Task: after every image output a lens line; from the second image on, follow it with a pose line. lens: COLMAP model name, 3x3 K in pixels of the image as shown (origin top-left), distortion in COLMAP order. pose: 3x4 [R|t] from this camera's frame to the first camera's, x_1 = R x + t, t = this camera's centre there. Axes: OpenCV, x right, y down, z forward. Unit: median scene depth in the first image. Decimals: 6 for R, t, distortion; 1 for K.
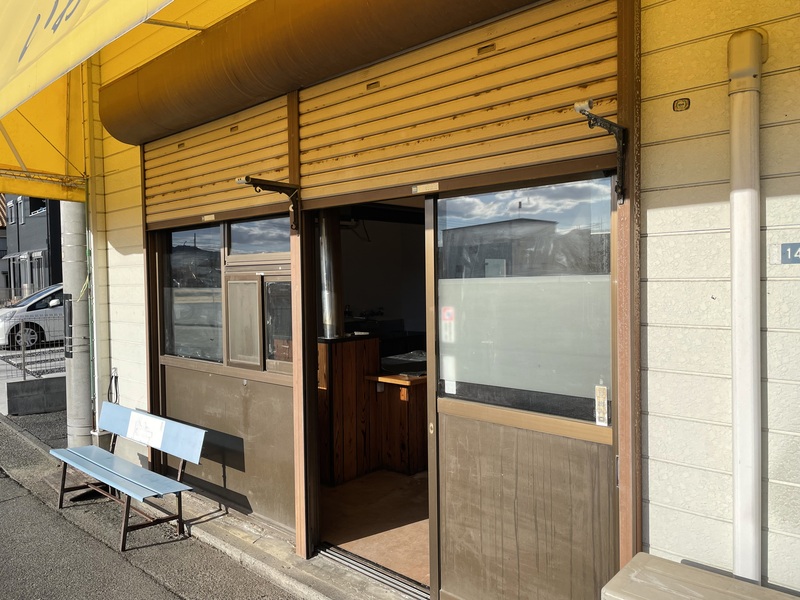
lens RADIAL K [[592.3, 0, 397.4], [0, 592.3, 306.4], [0, 0, 1]] dist [0.104949, -0.118384]
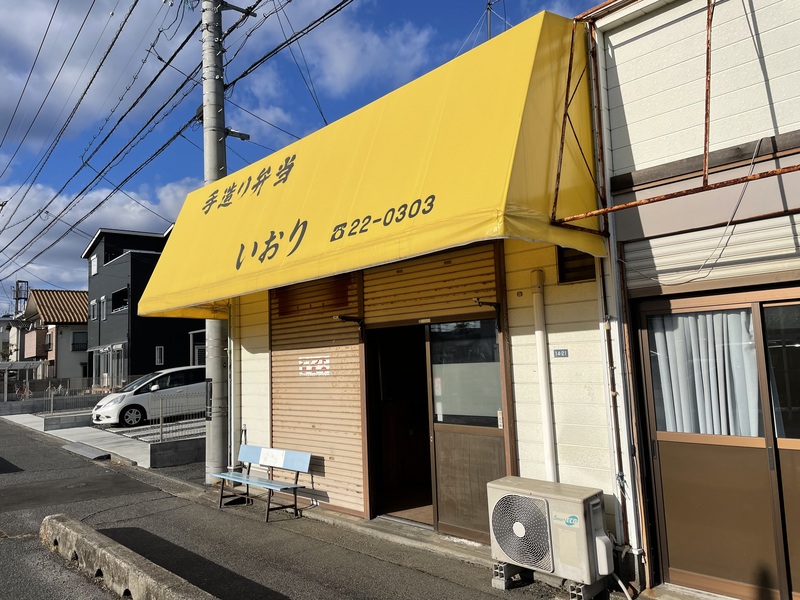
lens RADIAL K [[599.0, 0, 405.7], [0, 599.0, 300.2], [0, 0, 1]] dist [0.094536, -0.131061]
pose [[0.997945, -0.030456, -0.056379, 0.082832], [0.022107, 0.989449, -0.143182, 0.024222], [0.060145, 0.141641, 0.988089, -0.916305]]
